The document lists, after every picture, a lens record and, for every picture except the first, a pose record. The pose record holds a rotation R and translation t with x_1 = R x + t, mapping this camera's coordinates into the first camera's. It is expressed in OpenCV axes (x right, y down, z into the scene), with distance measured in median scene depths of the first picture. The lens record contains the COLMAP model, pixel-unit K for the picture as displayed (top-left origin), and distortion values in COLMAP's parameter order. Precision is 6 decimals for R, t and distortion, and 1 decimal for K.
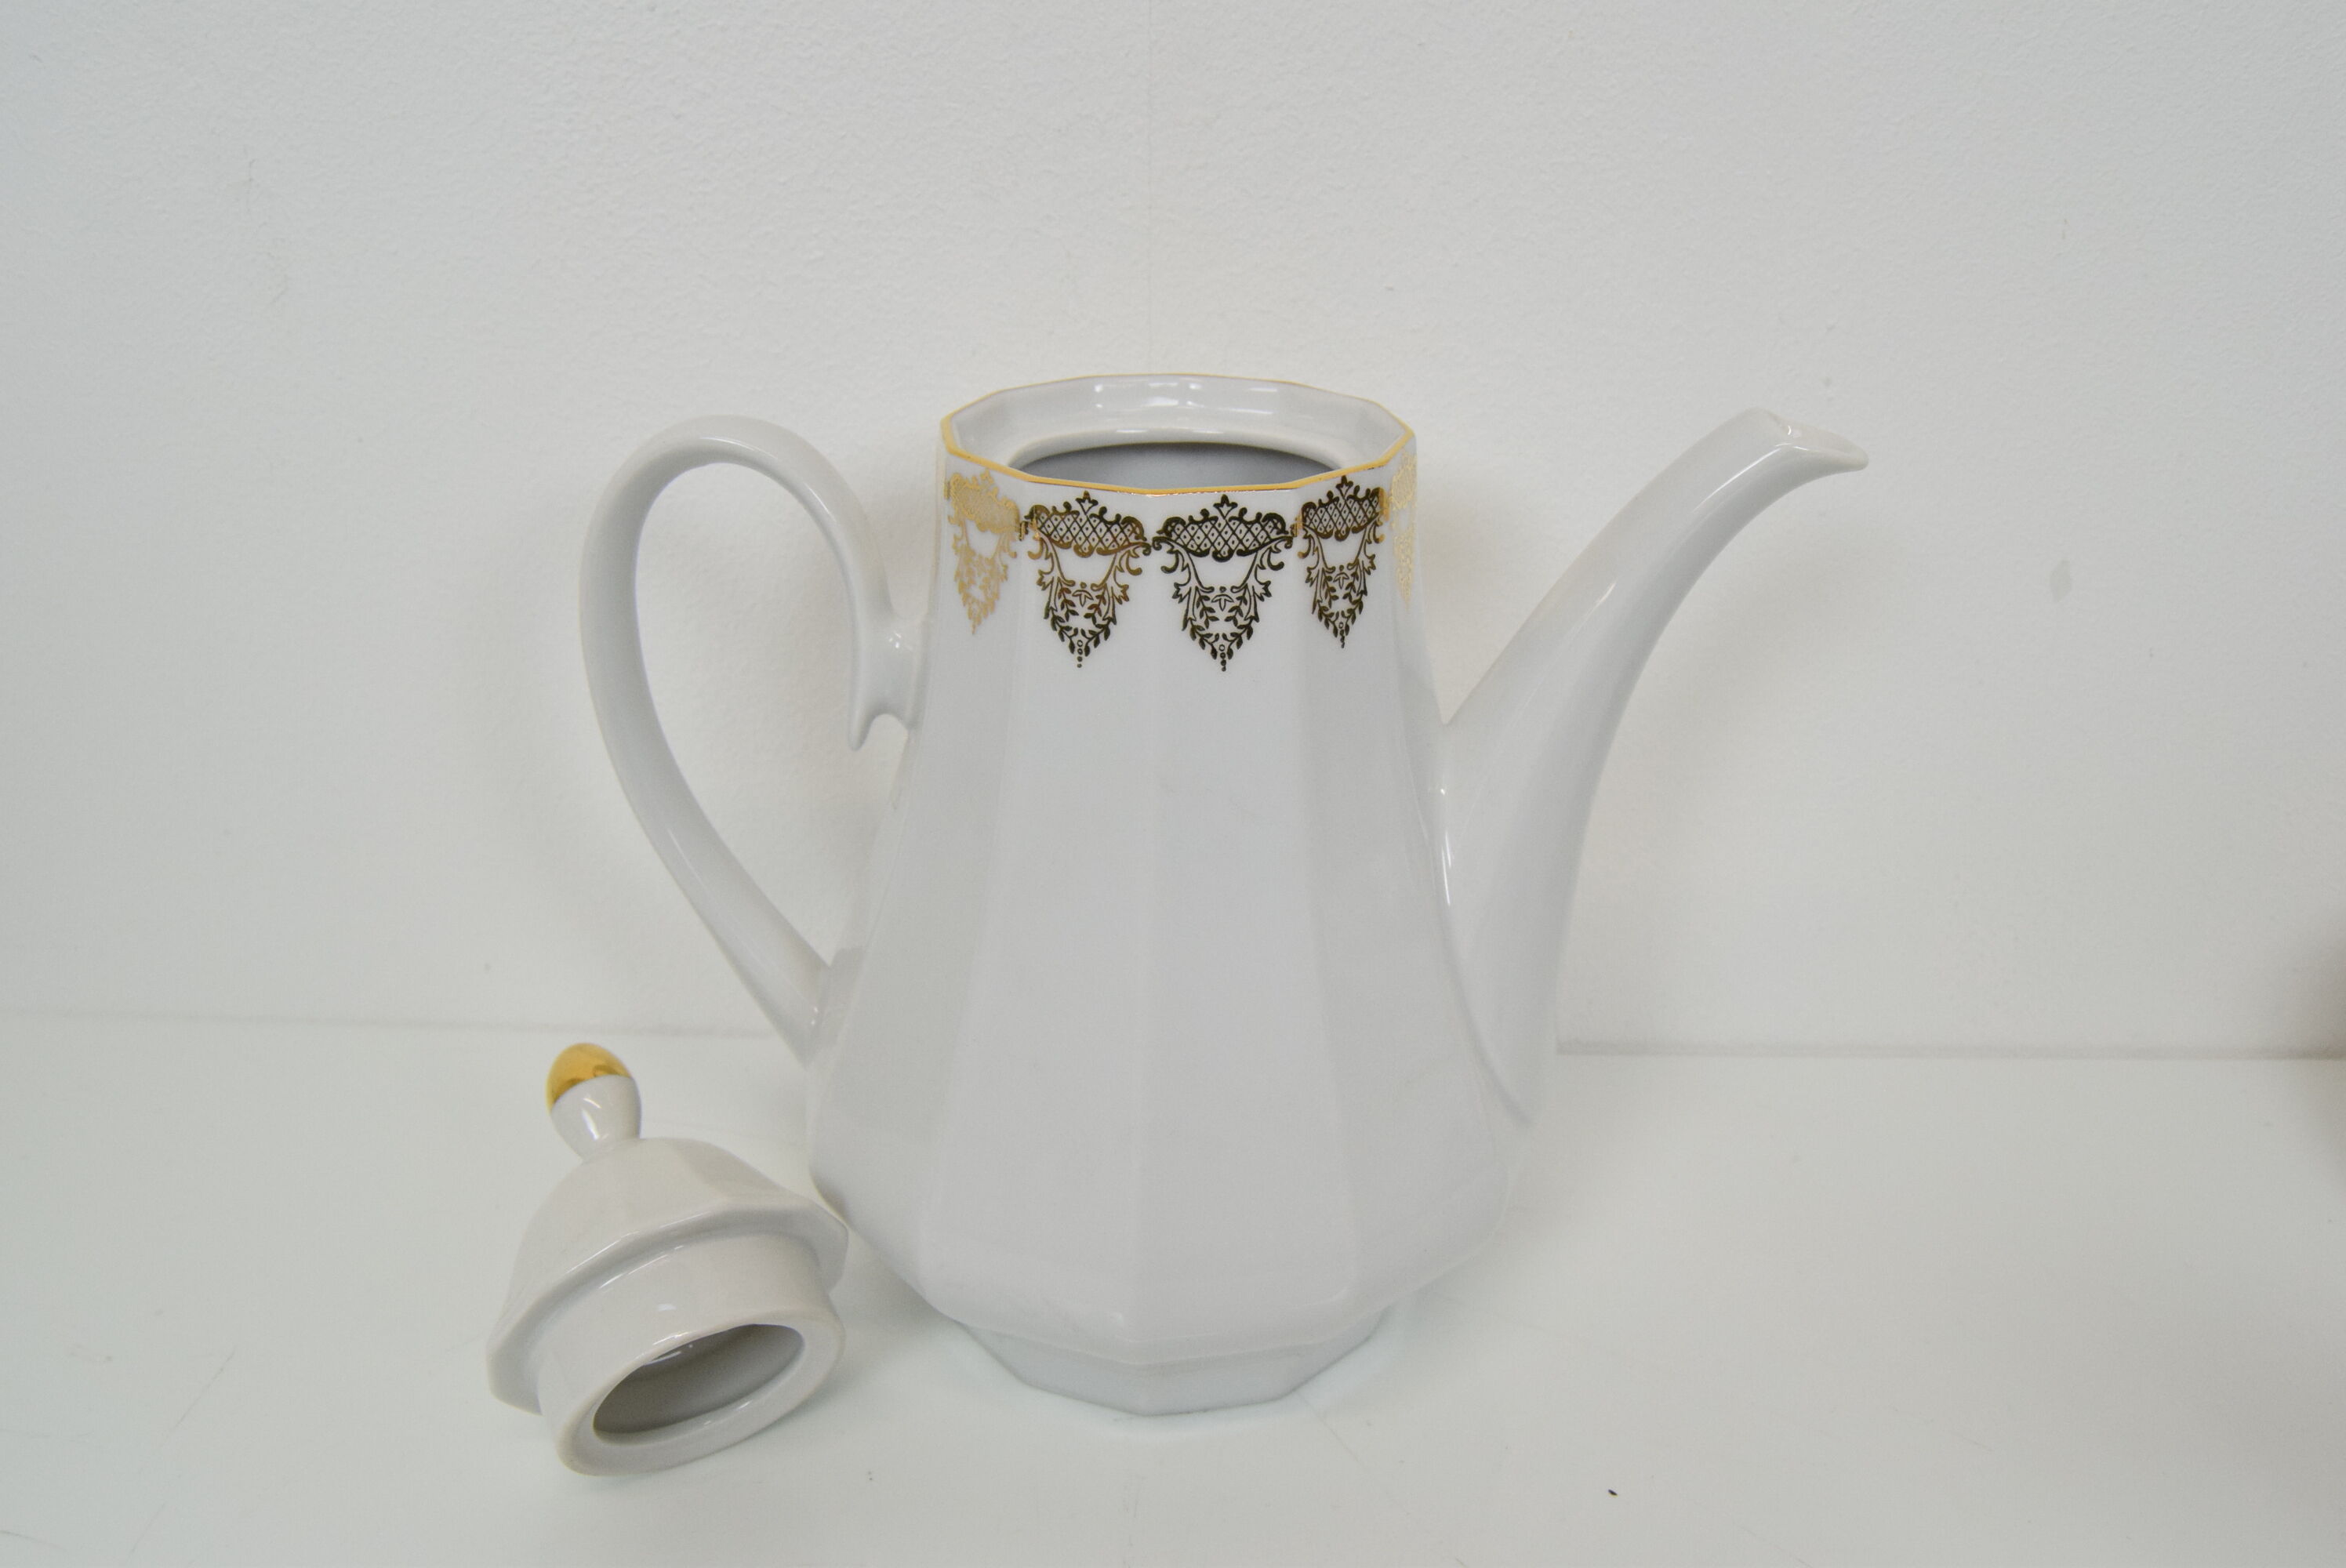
lens RADIAL K [[1838.3, 0, 1173.0], [0, 1838.3, 784.0], [0, 0, 1]] dist [-0.069324, 0.010700]
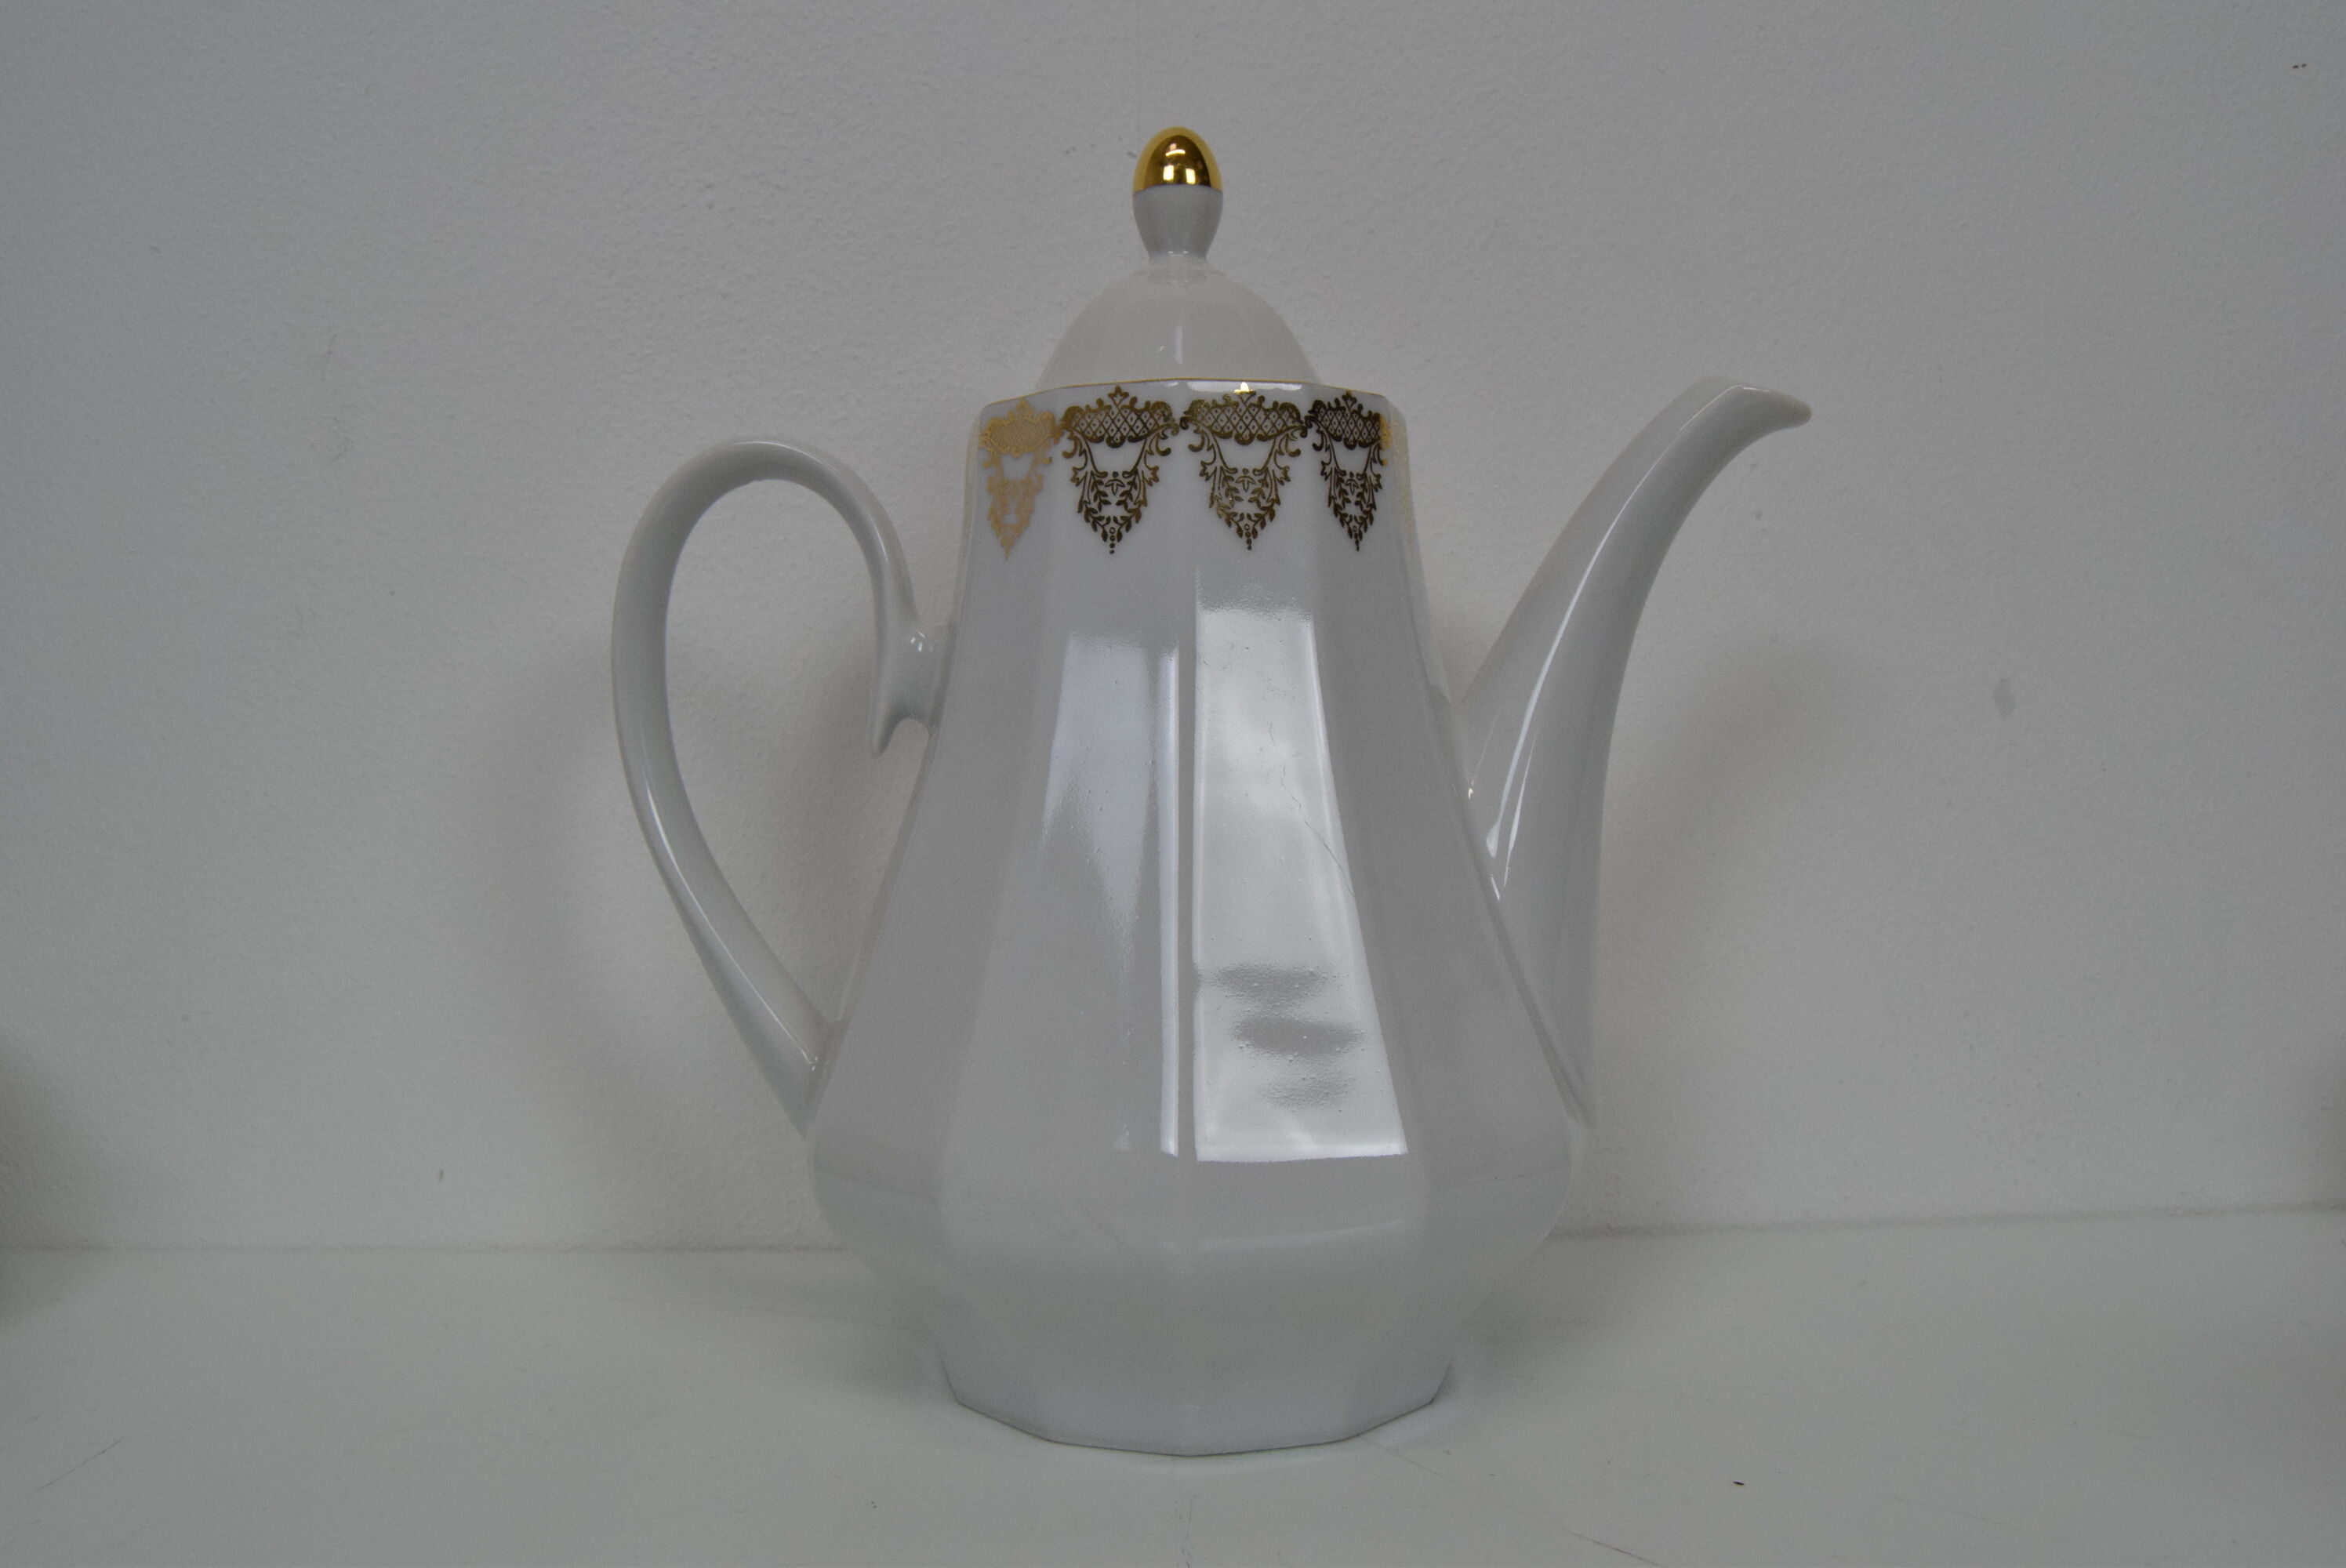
lens RADIAL K [[1838.3, 0, 1173.0], [0, 1838.3, 784.0], [0, 0, 1]] dist [-0.069324, 0.010700]
pose [[0.998486, -0.021534, 0.050608, -0.072561], [0.040422, 0.911295, -0.409765, 0.491772], [-0.037295, 0.411190, 0.910786, 0.096374]]
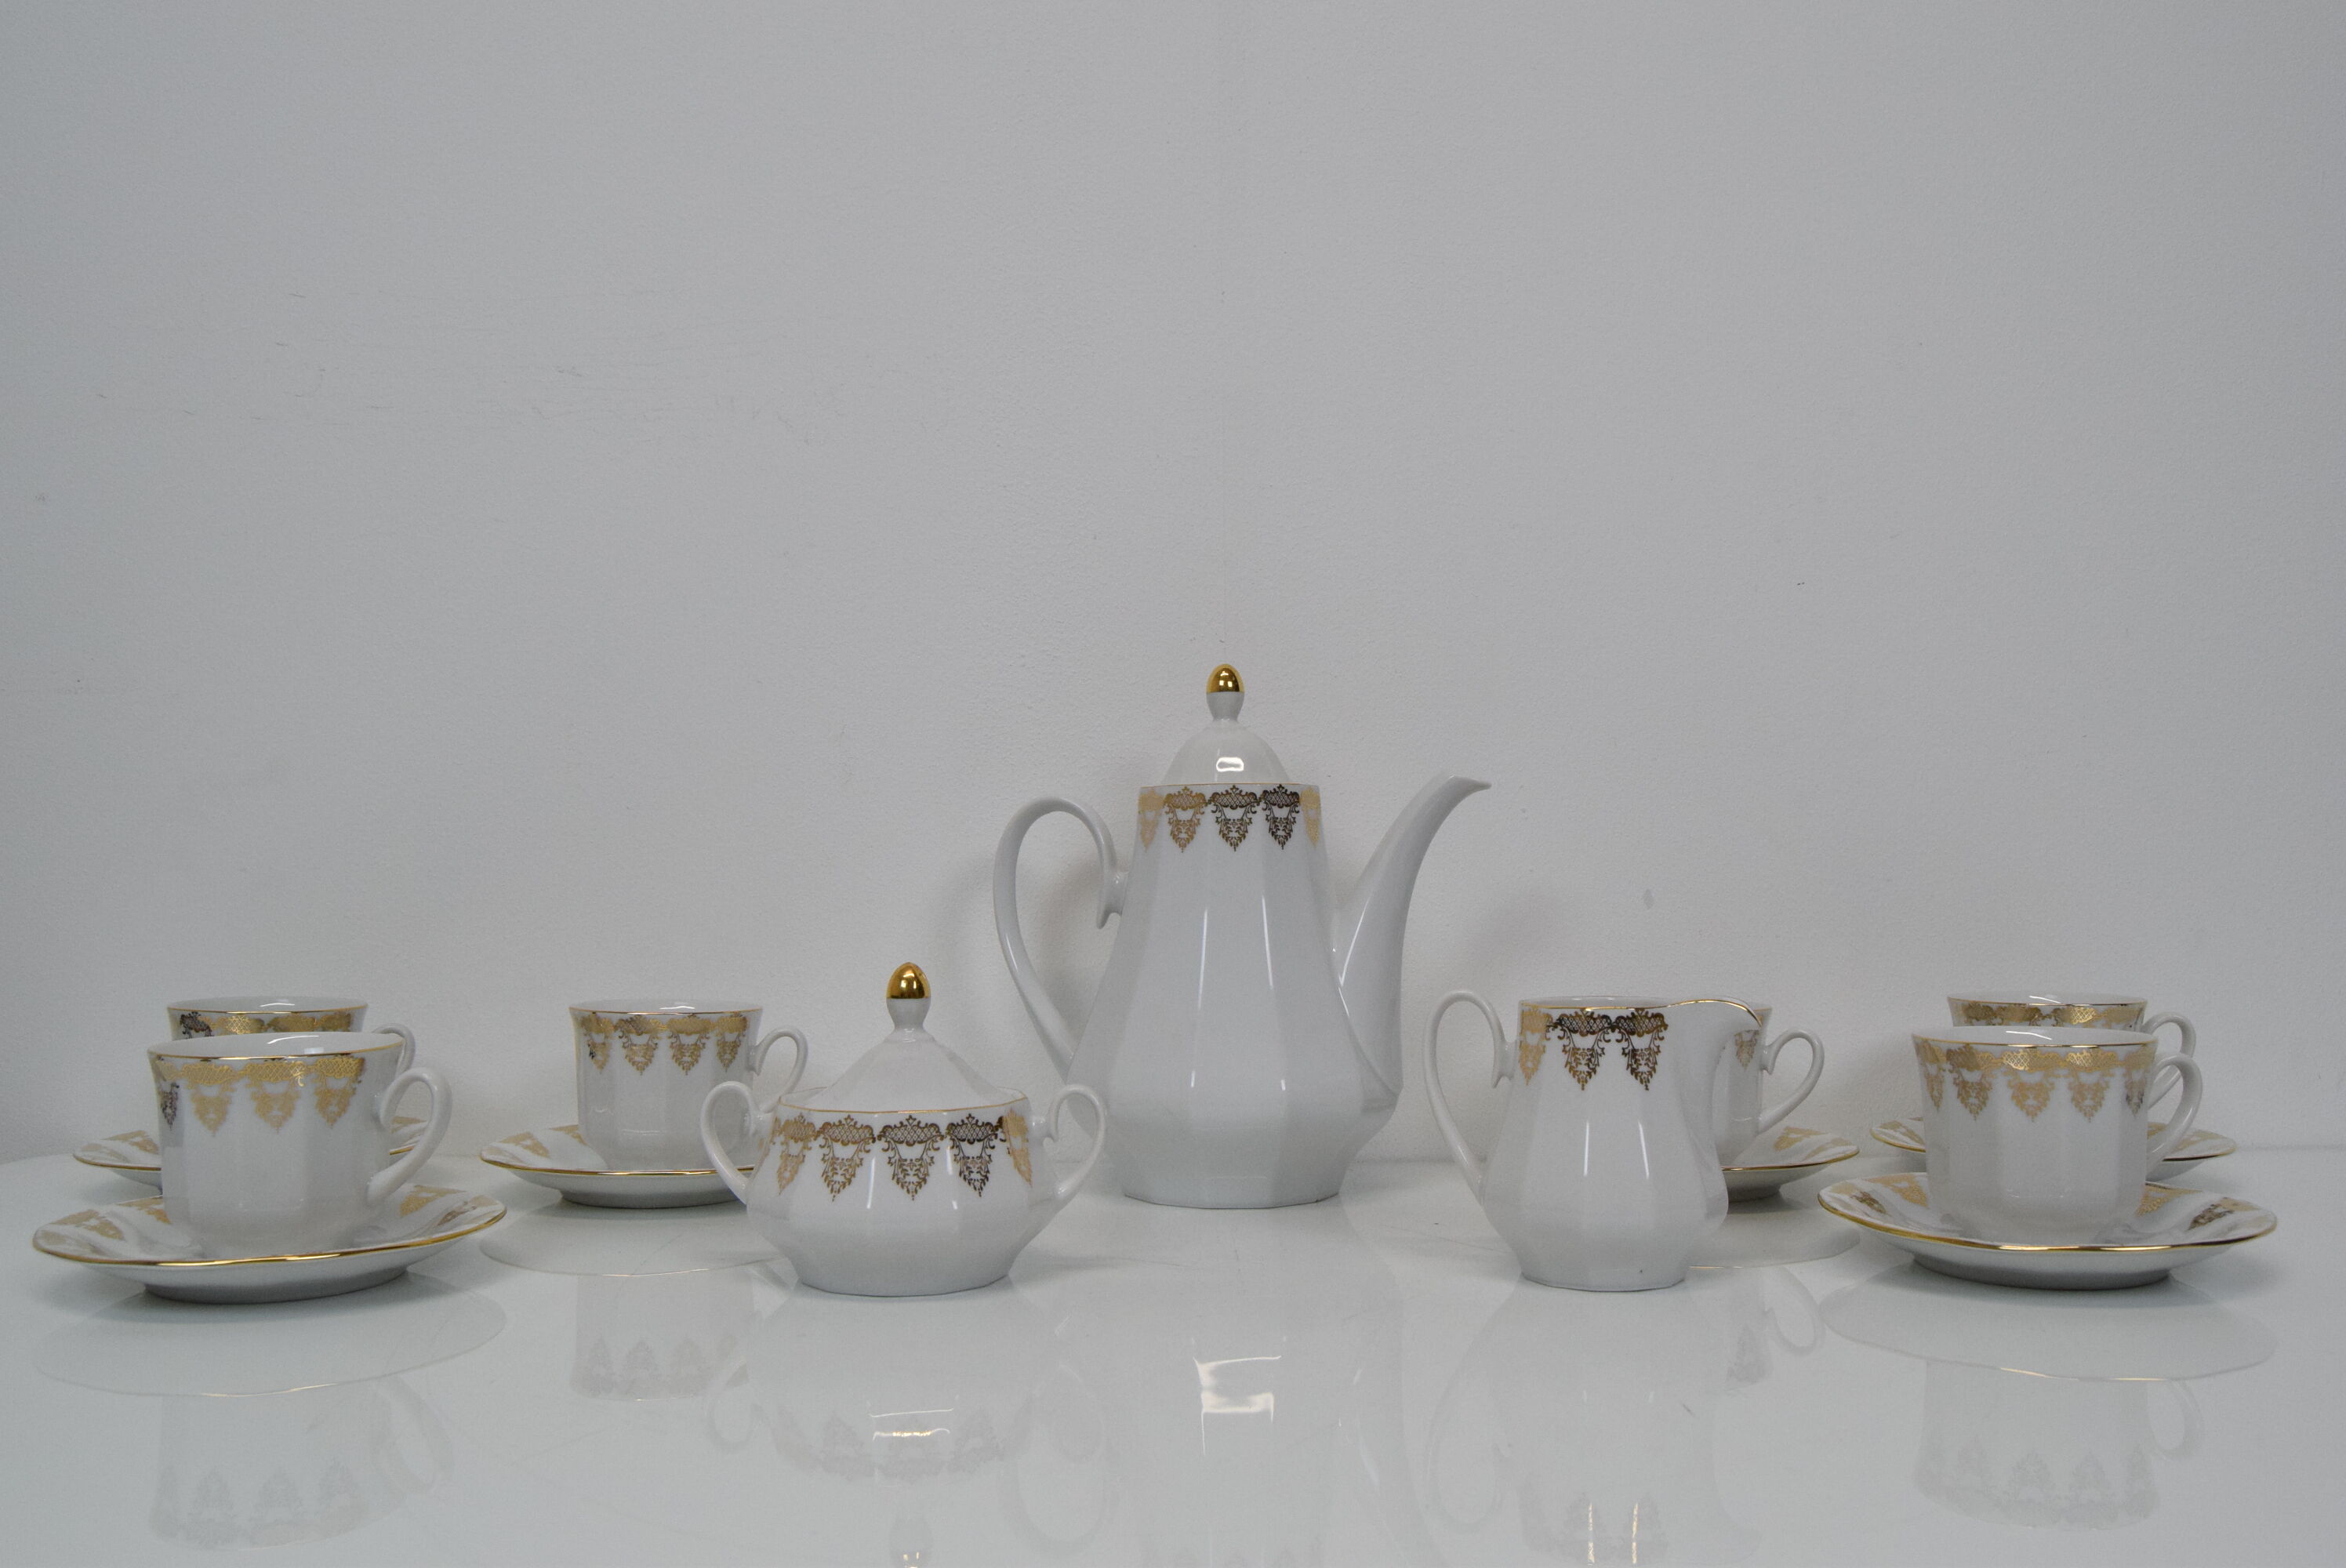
lens RADIAL K [[1842.9, 0, 1173.0], [0, 1842.9, 784.0], [0, 0, 1]] dist [-0.065585, -0.002064]
pose [[0.987869, -0.020870, -0.153879, 0.355791], [-0.054271, 0.882045, -0.468030, 1.121452], [0.145496, 0.470703, 0.870212, -1.410909]]
